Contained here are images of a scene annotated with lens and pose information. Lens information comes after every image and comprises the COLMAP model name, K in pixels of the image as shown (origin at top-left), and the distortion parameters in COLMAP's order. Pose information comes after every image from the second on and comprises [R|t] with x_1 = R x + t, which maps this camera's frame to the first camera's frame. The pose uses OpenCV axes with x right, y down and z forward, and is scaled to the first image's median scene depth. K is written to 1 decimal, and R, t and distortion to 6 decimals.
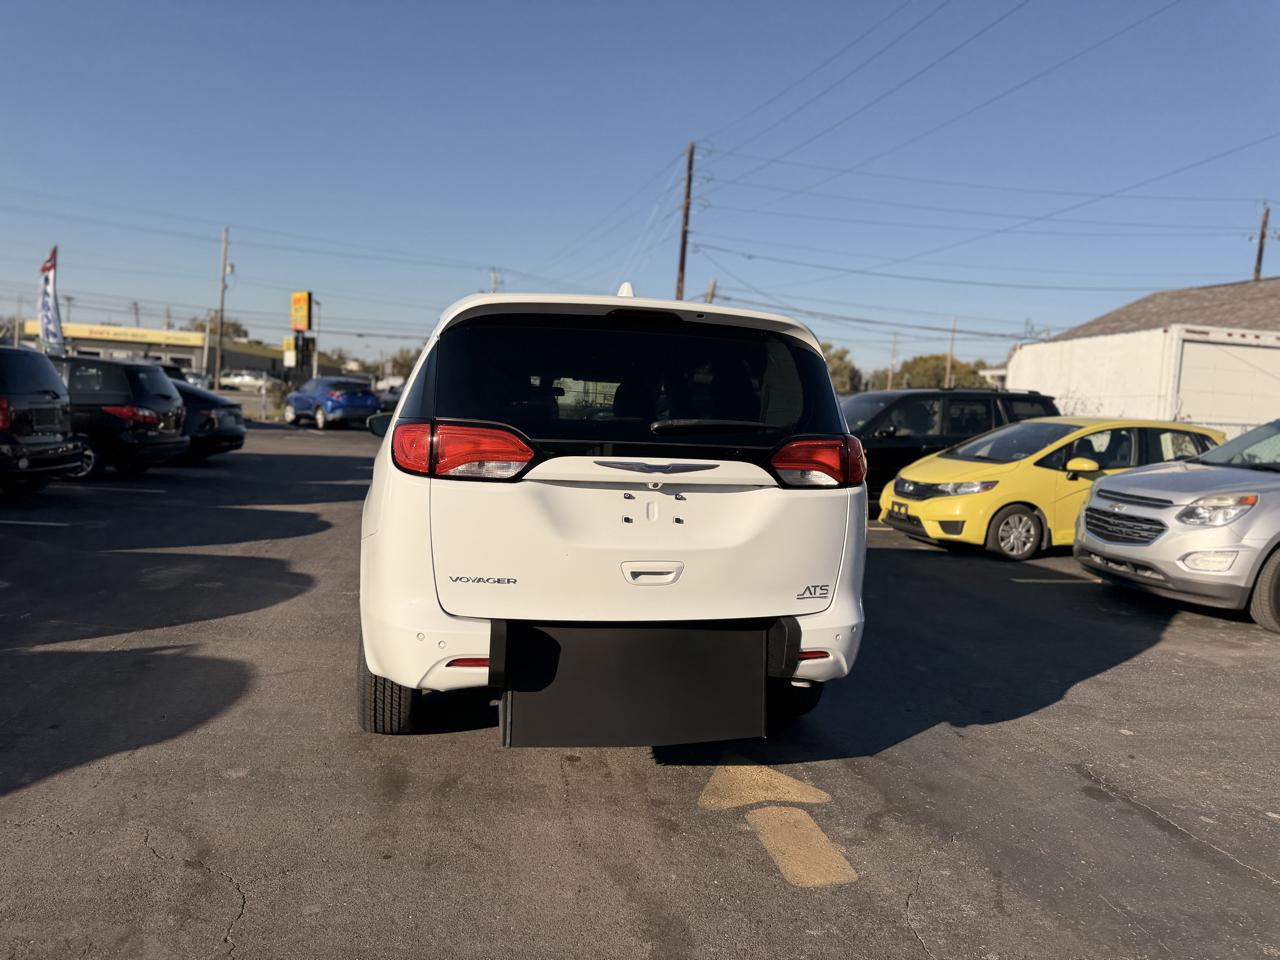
lens RADIAL K [[902.4, 0, 640.0], [0, 902.4, 480.0], [0, 0, 1]] dist [0.041621, -0.051518]
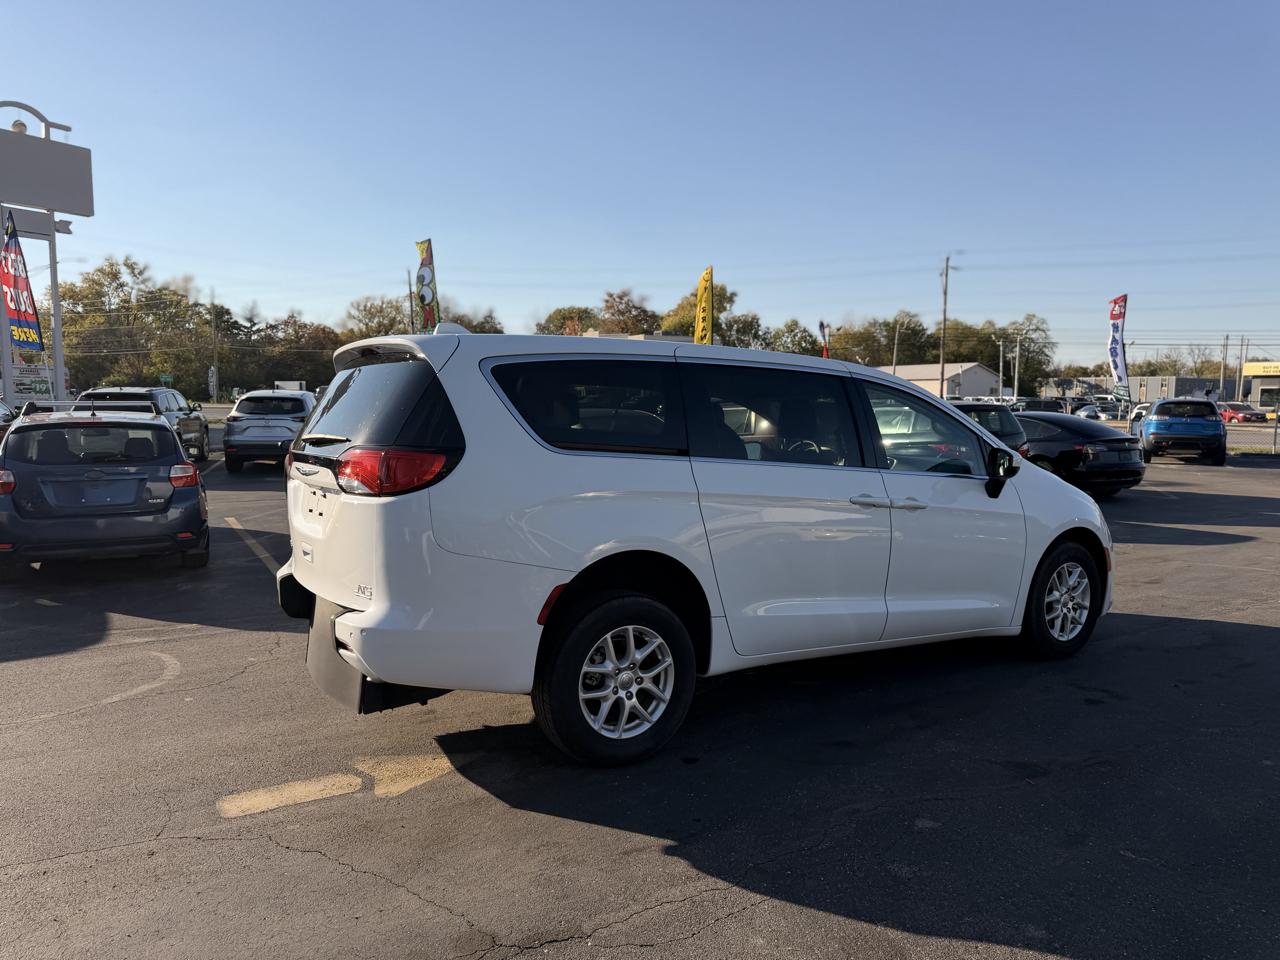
lens RADIAL K [[887.4, 0, 645.0], [0, 887.4, 497.8], [0, 0, 1]] dist [0.121873, -0.219394]
pose [[0.350283, 0.041346, -0.935731, 0.969281], [-0.066073, 0.997627, 0.019348, -0.023114], [0.934311, 0.055049, 0.352184, 0.687858]]
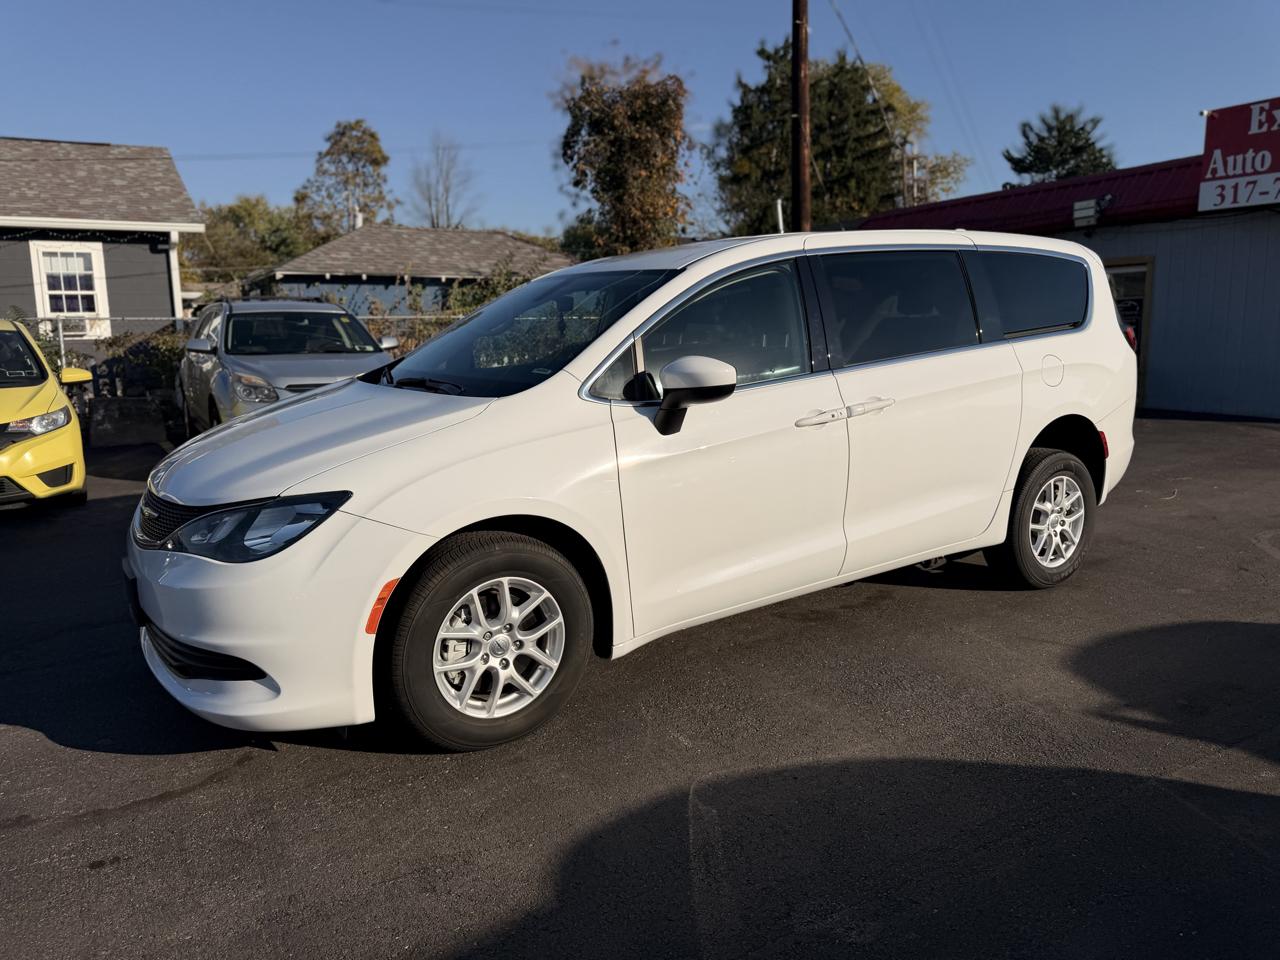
lens RADIAL K [[907.7, 0, 637.6], [0, 907.7, 479.1], [0, 0, 1]] dist [0.029163, -0.039210]
pose [[-0.355362, -0.202904, 0.912440, -1.060450], [0.079462, 0.966064, 0.245776, -0.191525], [-0.931345, 0.159844, -0.327180, 1.692528]]
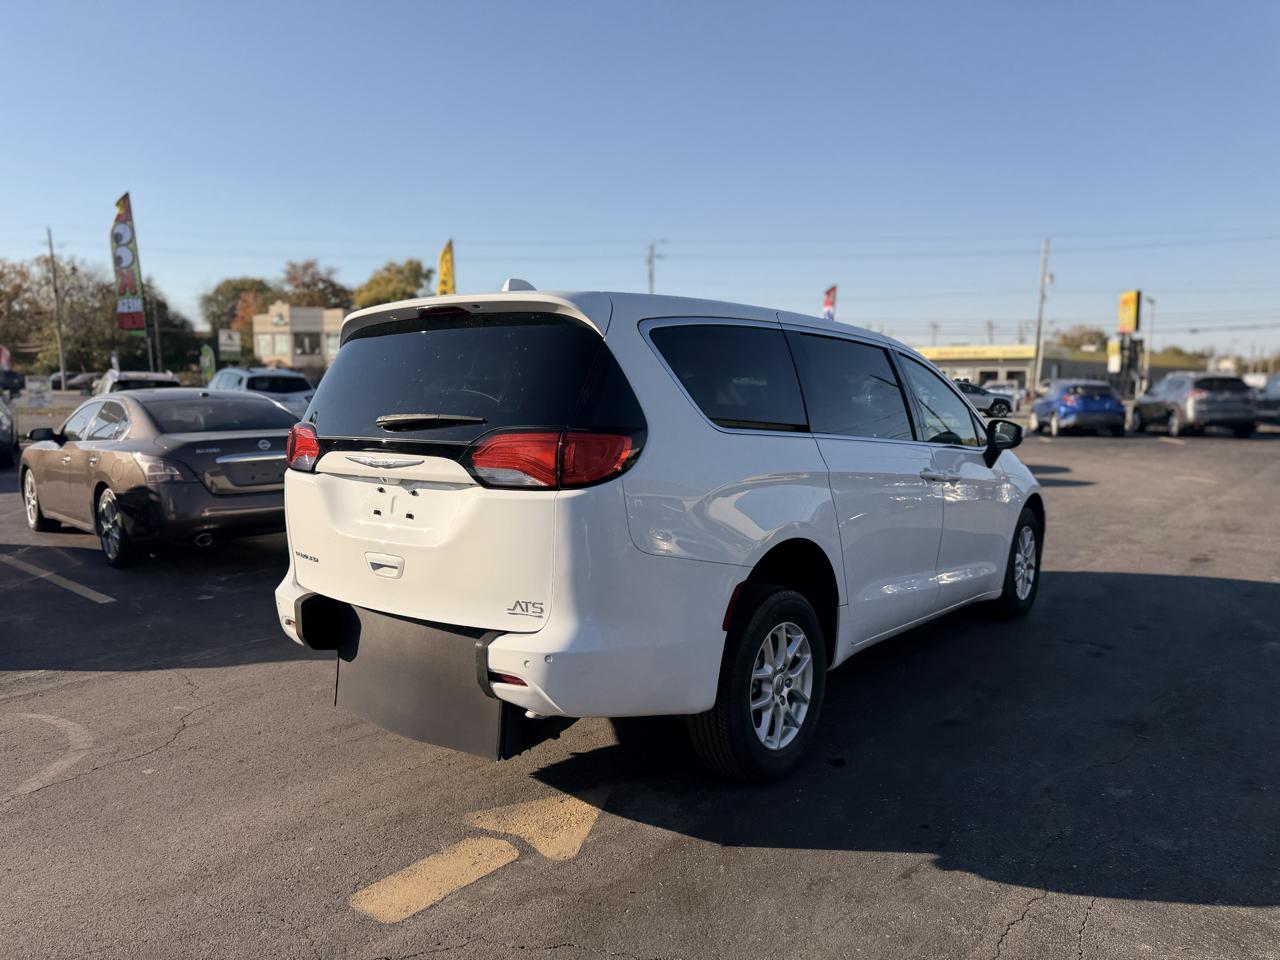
lens RADIAL K [[897.6, 0, 642.7], [0, 897.6, 485.3], [0, 0, 1]] dist [0.058829, -0.085865]
pose [[0.635504, 0.027136, -0.771621, 0.686402], [-0.030947, 0.999474, 0.009661, -0.004713], [0.771477, 0.017739, 0.636010, 0.395279]]
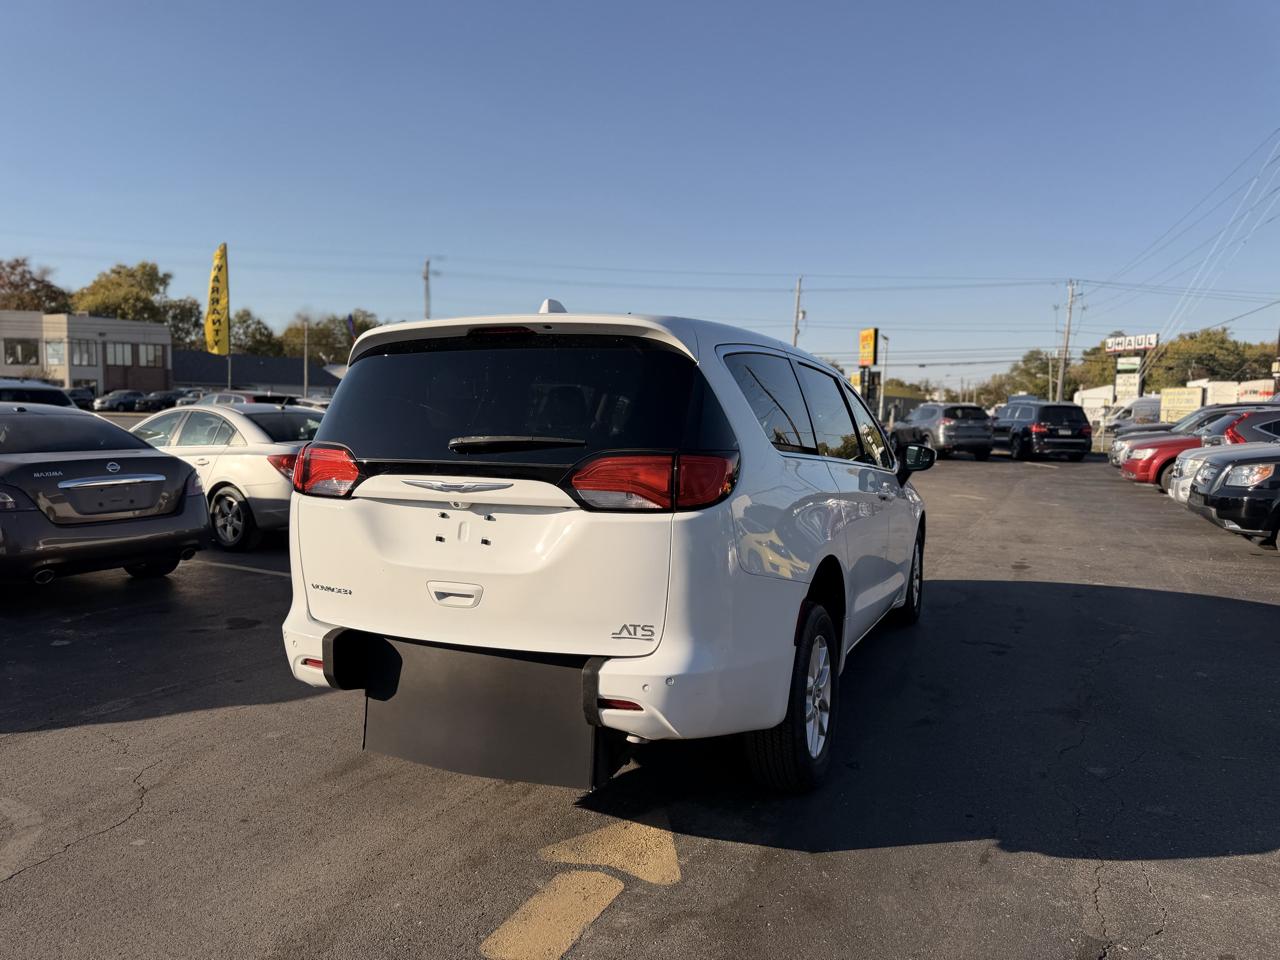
lens RADIAL K [[902.4, 0, 640.0], [0, 902.4, 480.0], [0, 0, 1]] dist [0.041621, -0.051518]
pose [[0.808620, 0.000685, -0.588331, 0.521460], [-0.020291, 0.999437, -0.026725, 0.001125], [0.587981, 0.033548, 0.808179, 0.222242]]
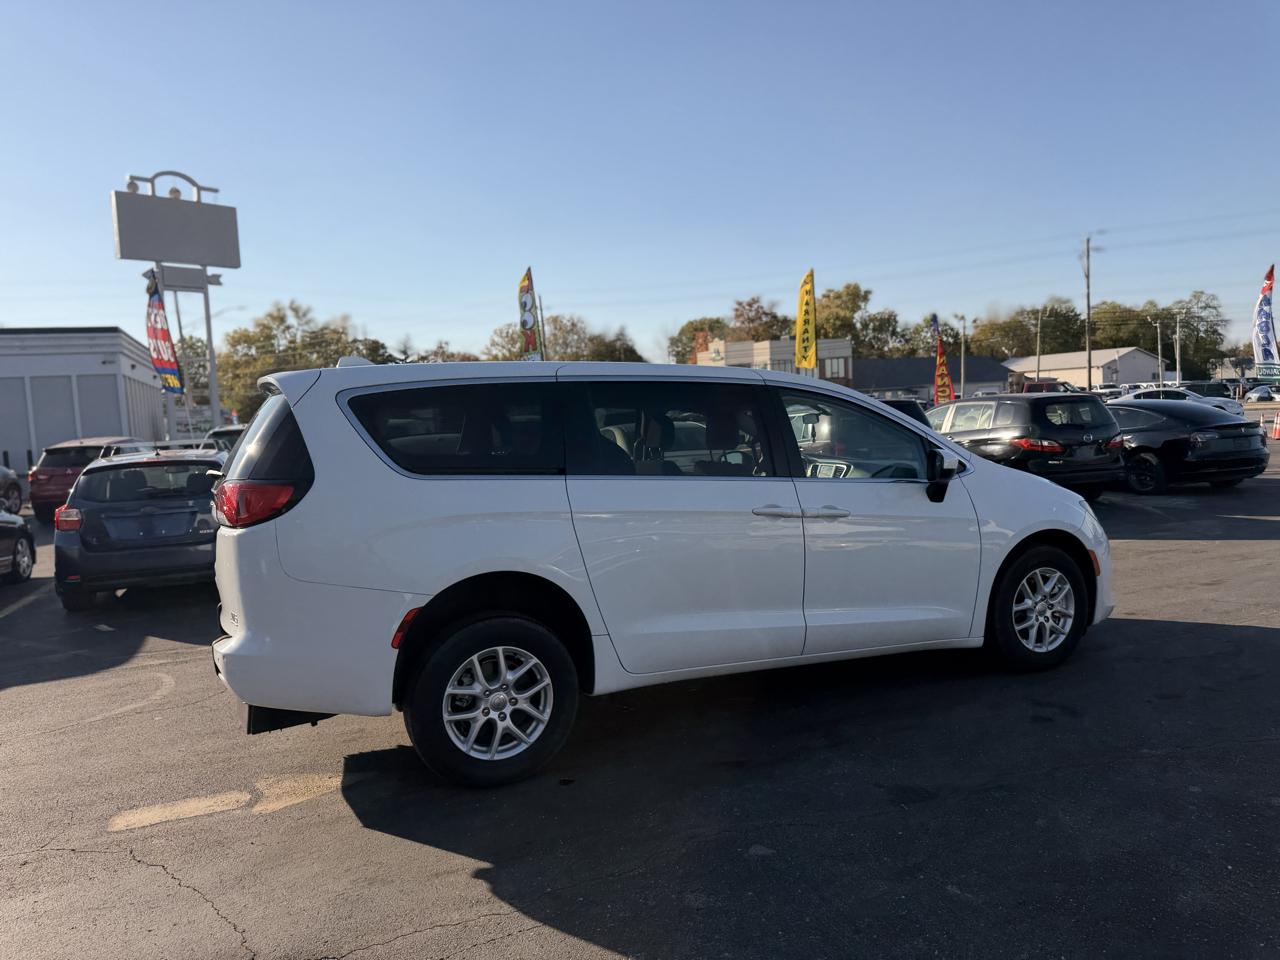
lens RADIAL K [[891.3, 0, 645.1], [0, 891.3, 485.6], [0, 0, 1]] dist [0.083191, -0.130633]
pose [[0.198178, 0.006870, -0.980142, 1.042296], [-0.024405, 0.999700, 0.002073, -0.043502], [0.979862, 0.023509, 0.198286, 0.945008]]
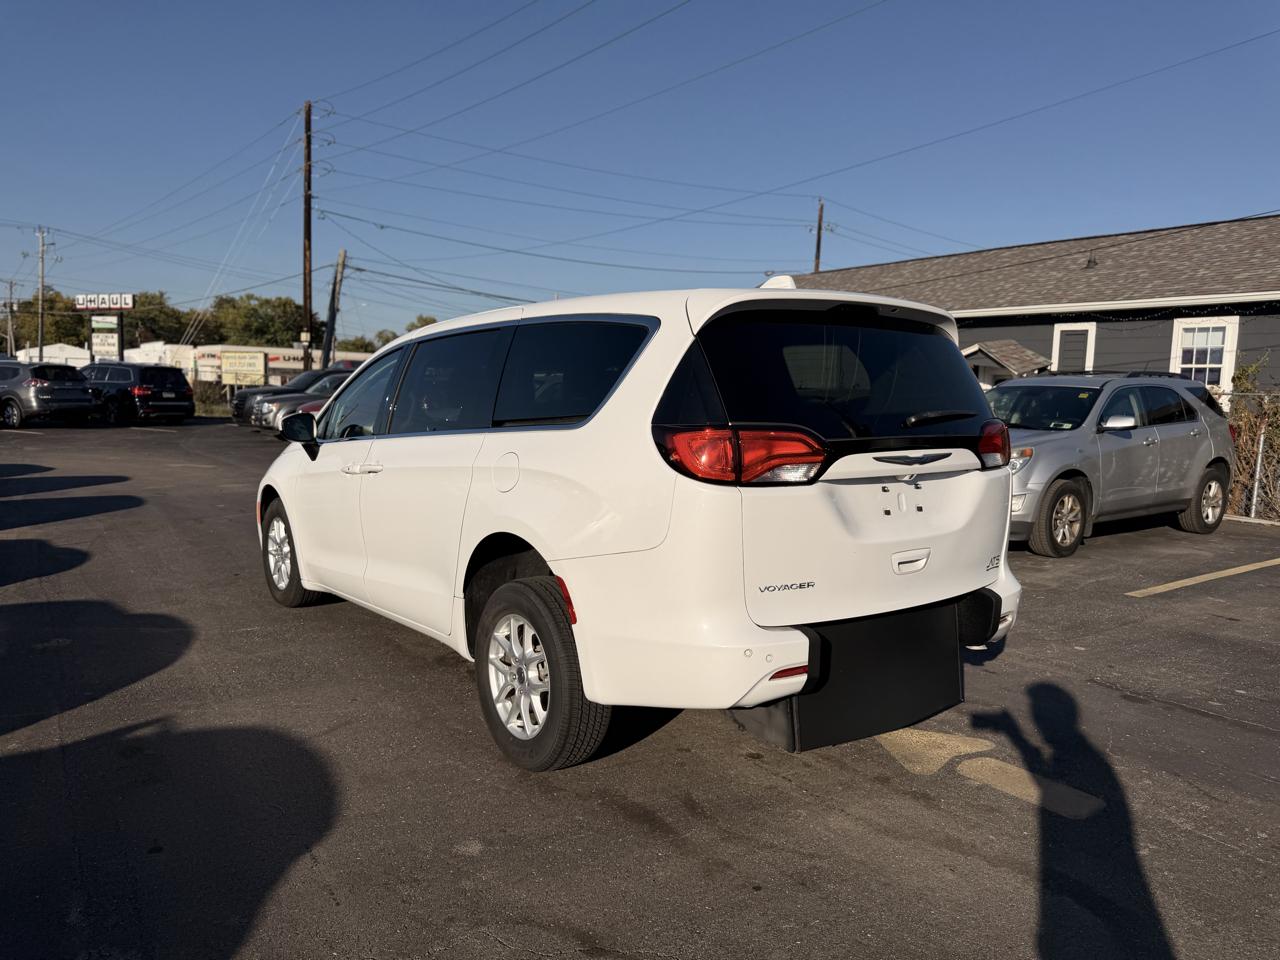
lens RADIAL K [[907.7, 0, 637.6], [0, 907.7, 479.1], [0, 0, 1]] dist [0.029163, -0.039210]
pose [[0.909318, -0.073650, 0.409532, -0.481124], [0.062896, 0.997231, 0.039686, -0.036233], [-0.411321, -0.010329, 0.911432, 0.121145]]
